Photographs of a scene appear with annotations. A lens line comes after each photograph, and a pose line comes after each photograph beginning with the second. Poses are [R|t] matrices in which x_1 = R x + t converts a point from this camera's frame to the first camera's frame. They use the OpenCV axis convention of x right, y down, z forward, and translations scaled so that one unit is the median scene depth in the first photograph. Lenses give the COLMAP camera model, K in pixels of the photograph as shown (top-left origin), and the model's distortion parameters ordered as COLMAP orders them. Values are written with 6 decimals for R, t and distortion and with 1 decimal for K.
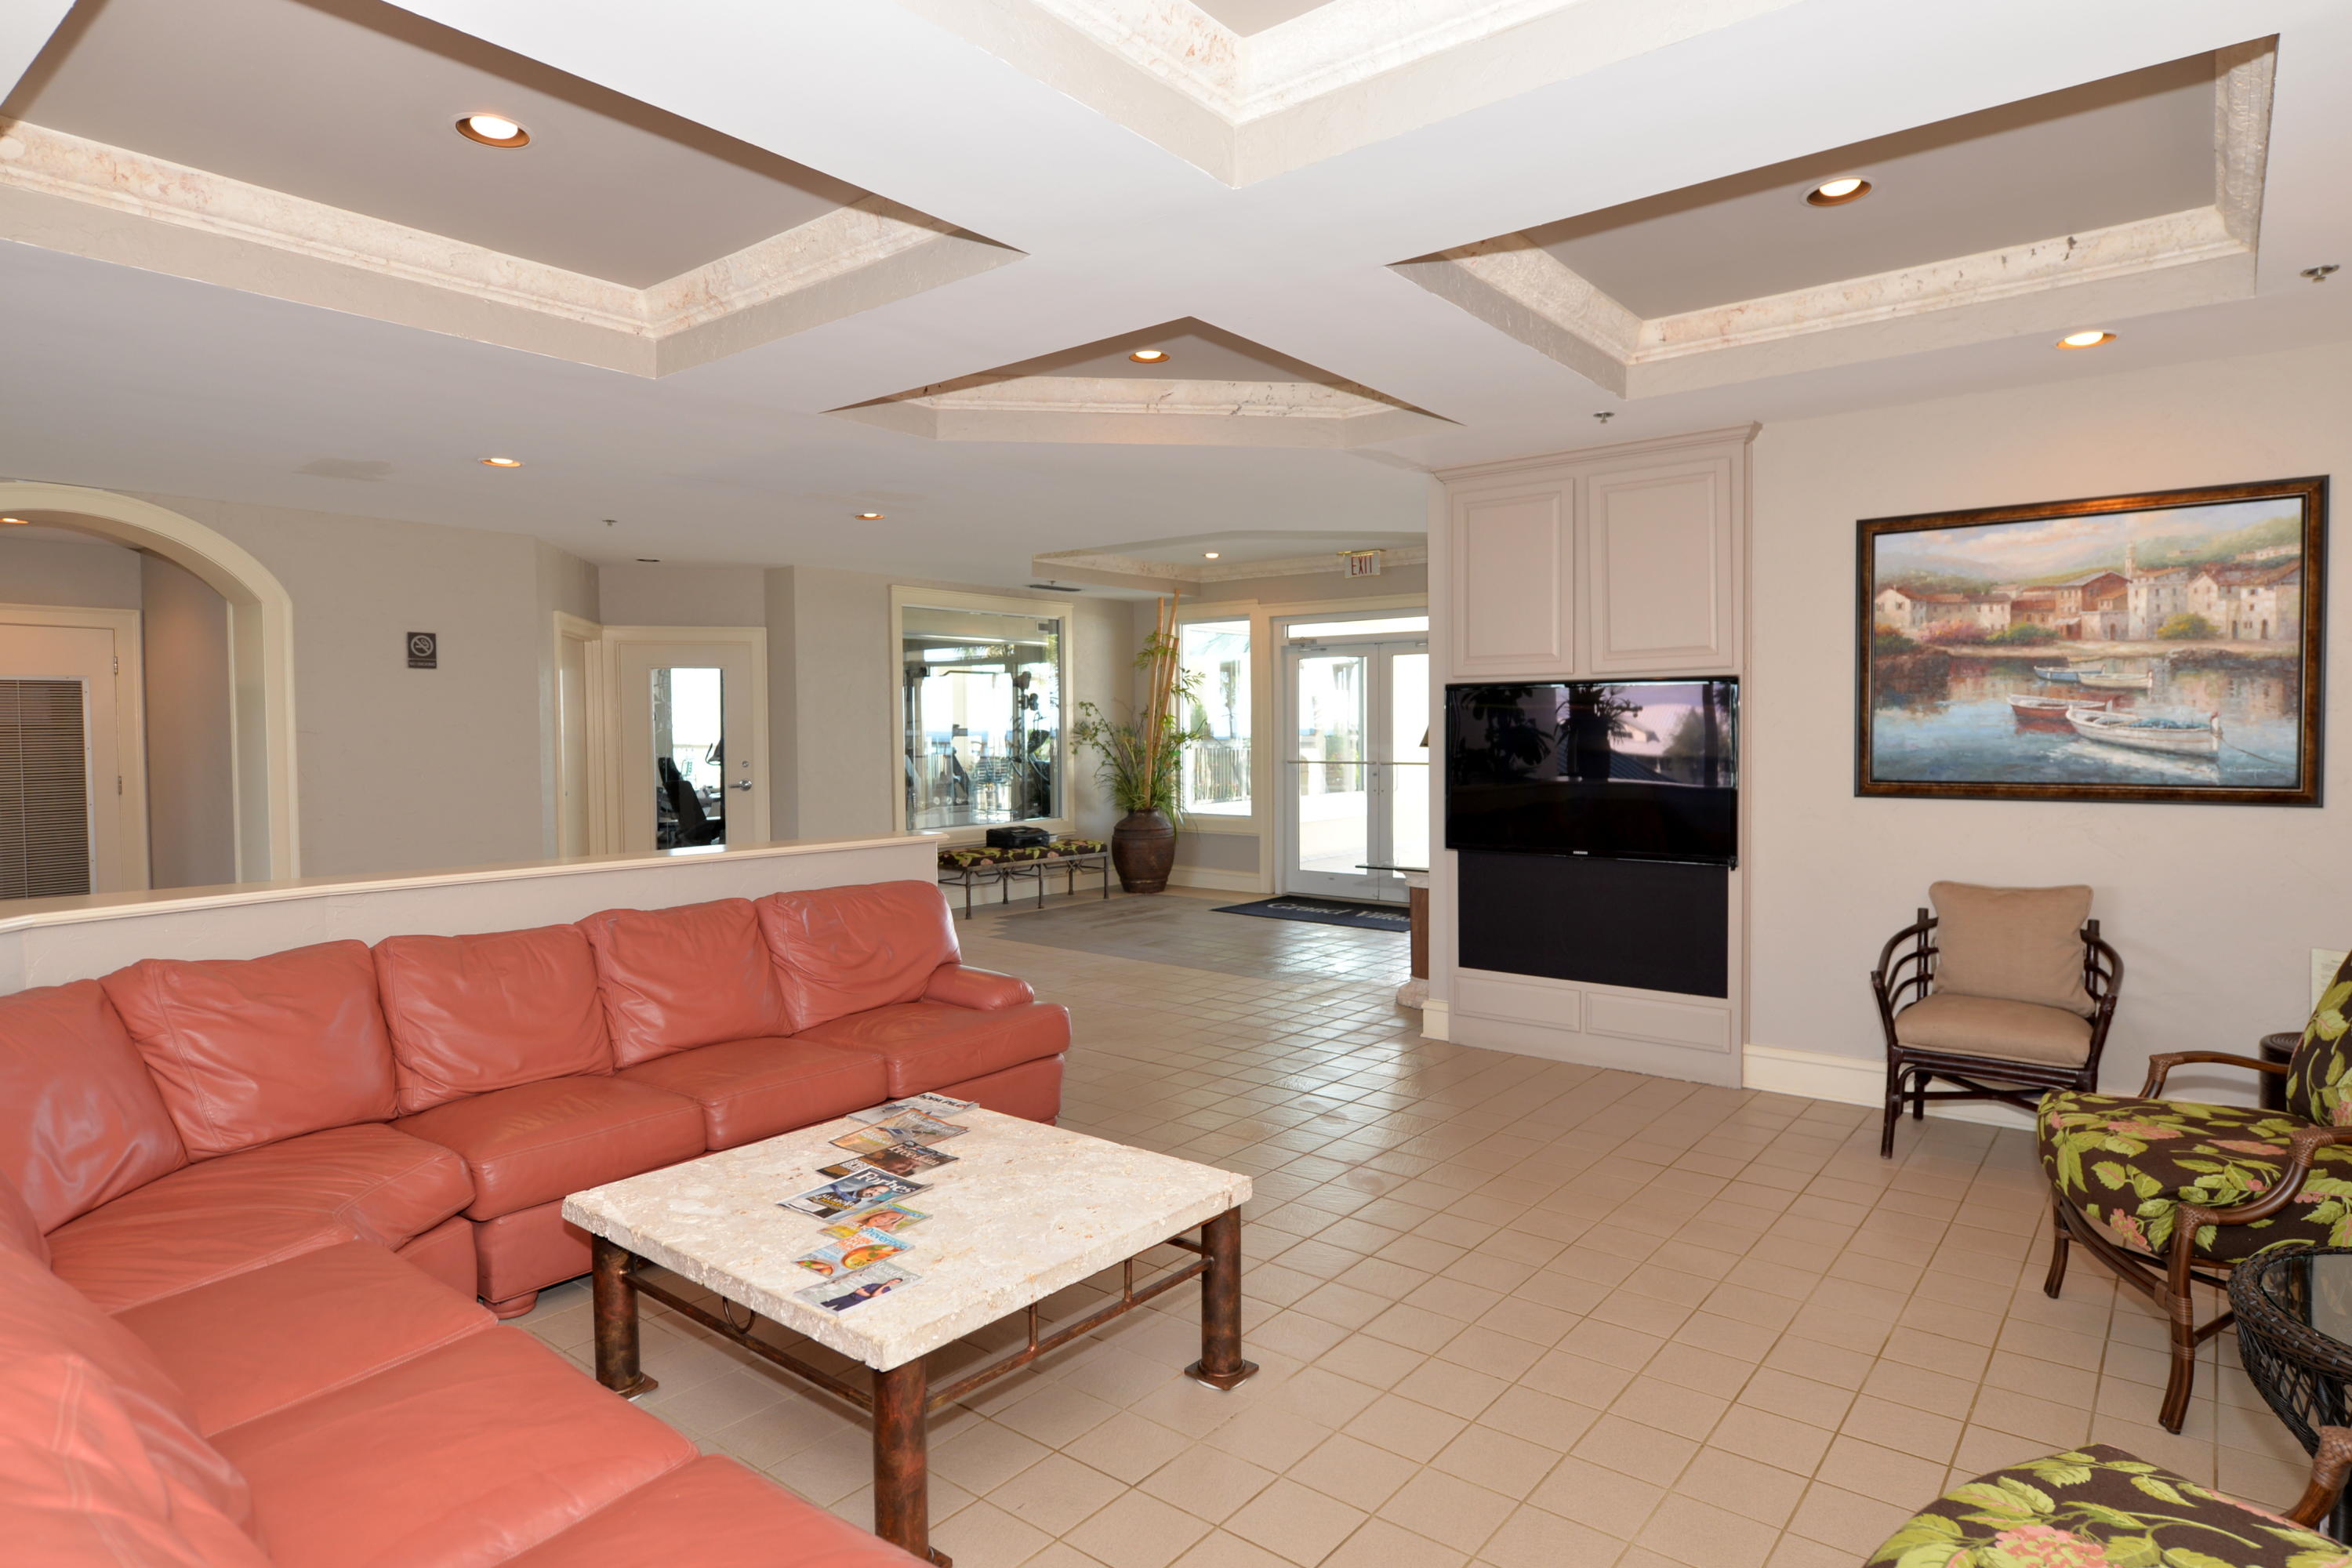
lens RADIAL K [[1277.9, 0, 1180.2], [0, 1277.9, 771.9], [0, 0, 1]] dist [-0.001783, -0.000774]
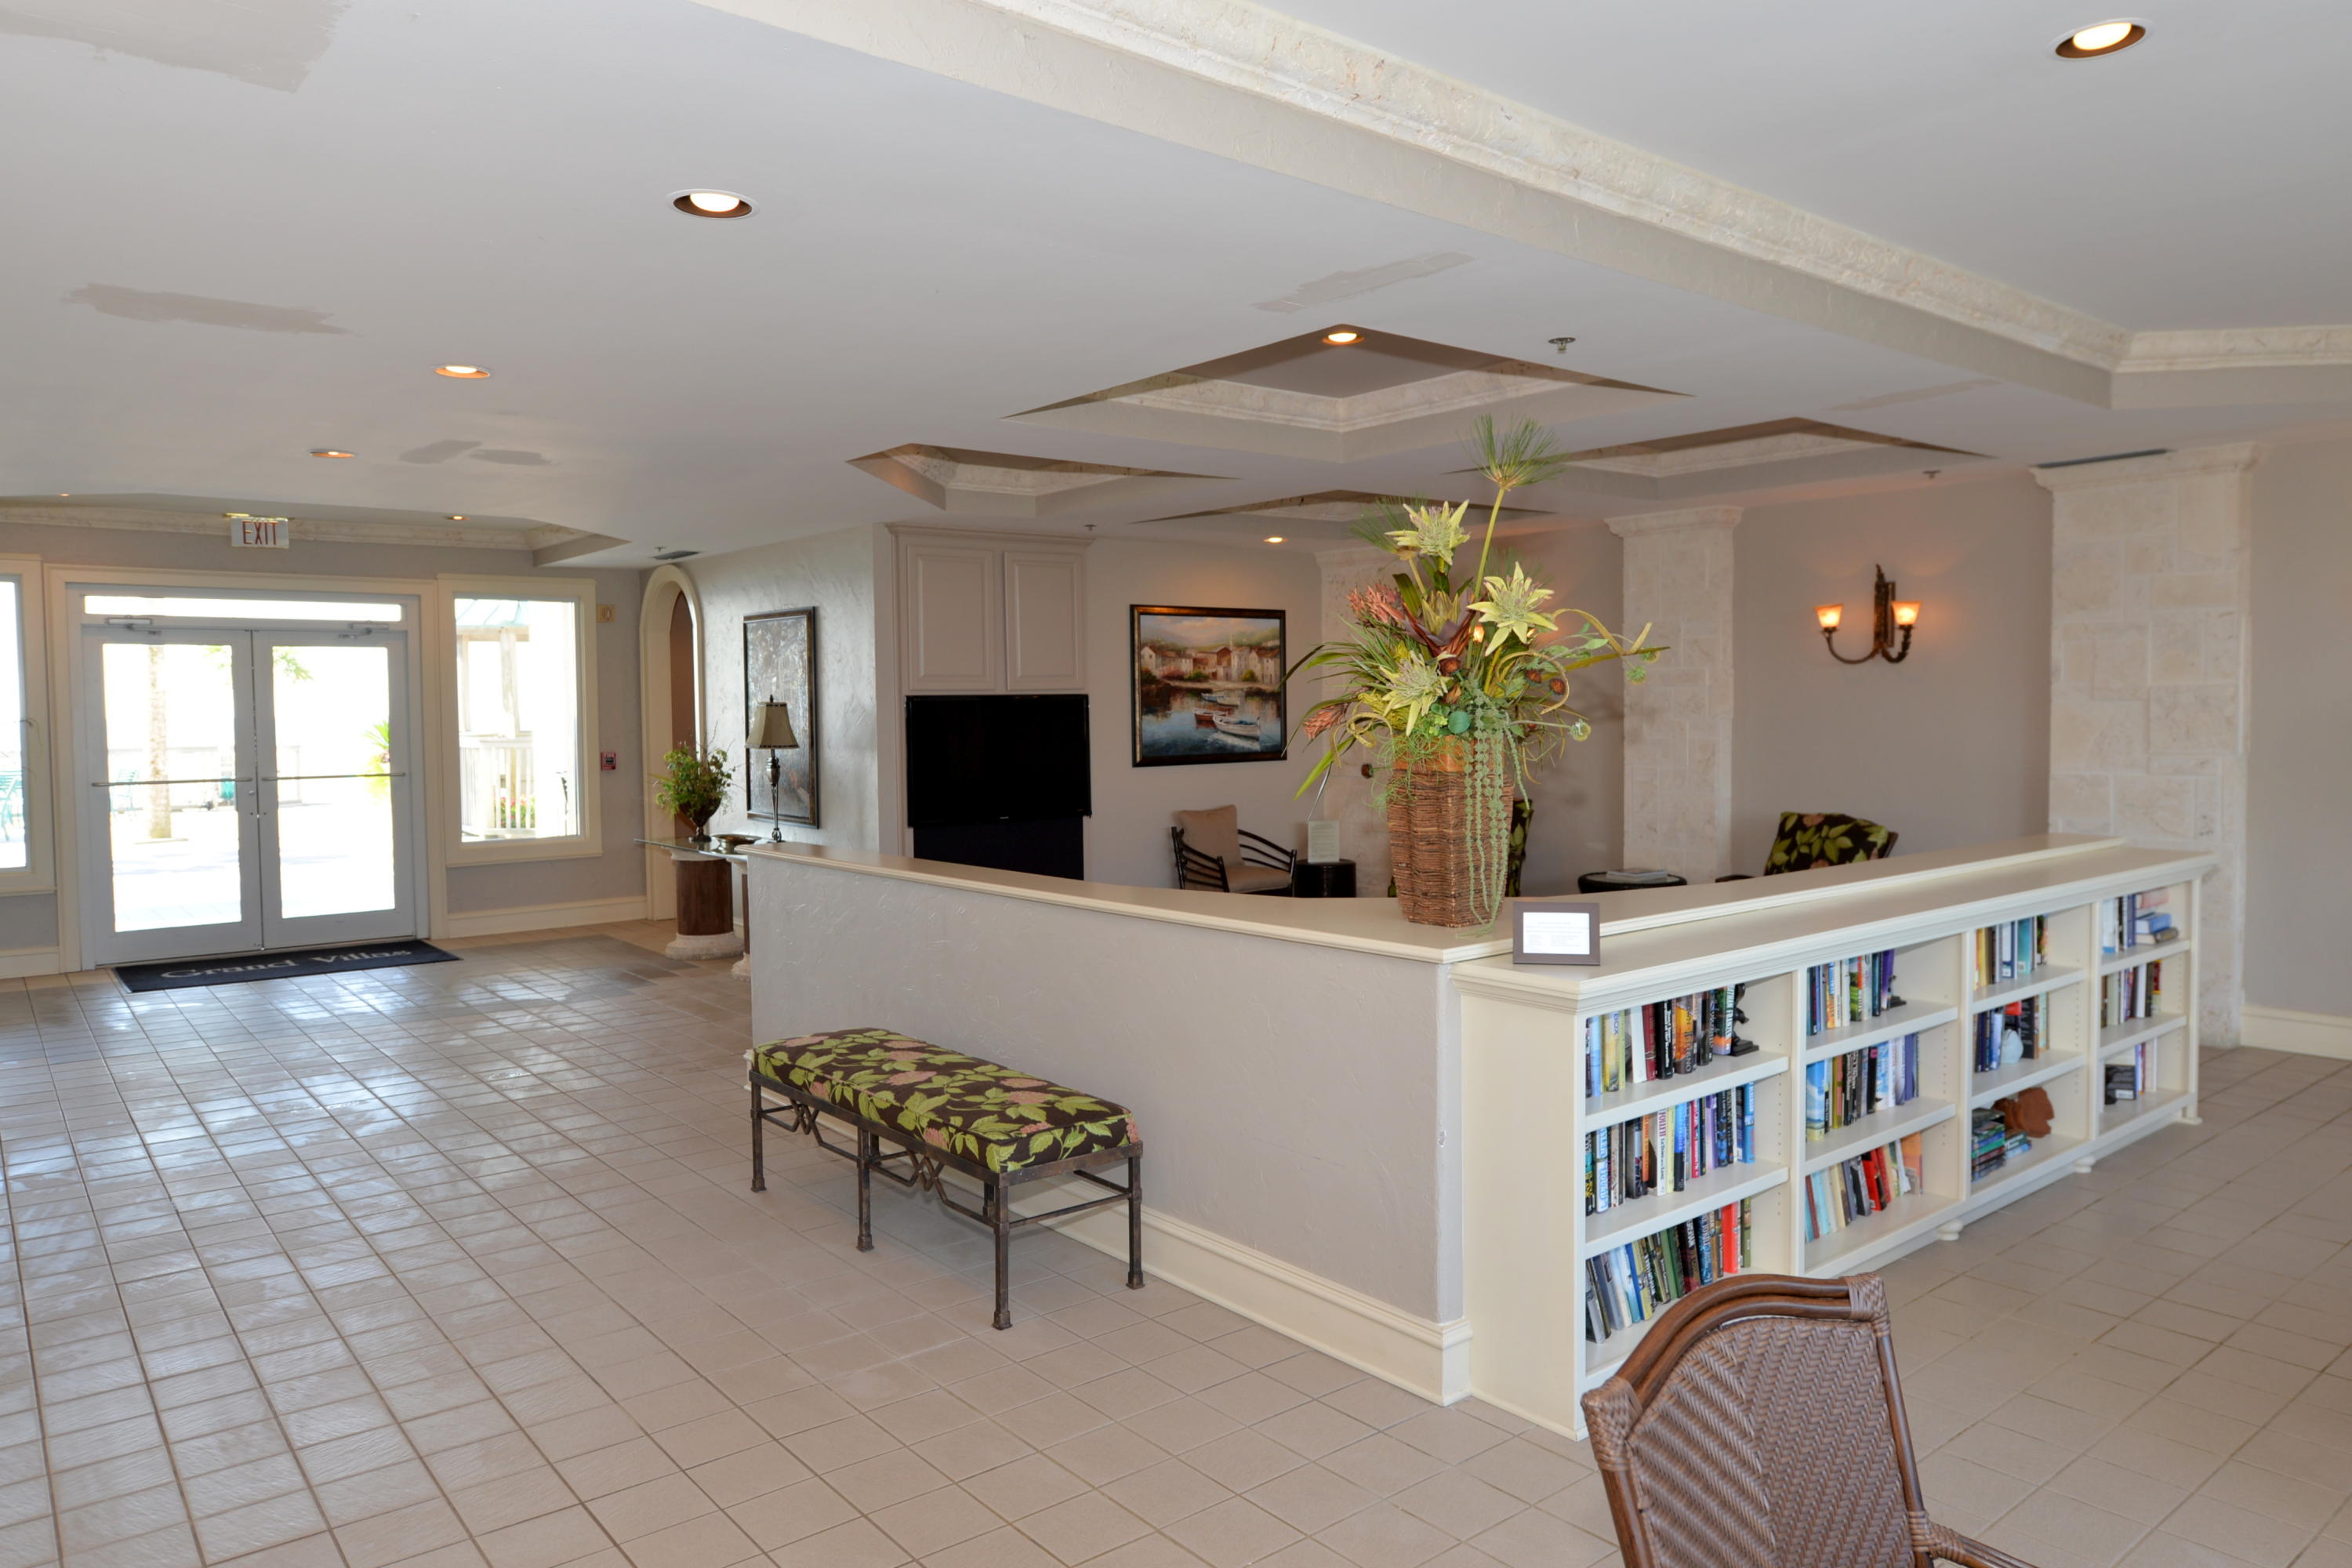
lens RADIAL K [[1559.3, 0, 1178.7], [0, 1559.3, 777.7], [0, 0, 1]] dist [0.000497, -0.002400]
pose [[0.213491, -0.044961, 0.975910, -1.601242], [0.044613, 0.998347, 0.036234, -0.042381], [-0.975926, 0.035803, 0.215144, 0.537116]]
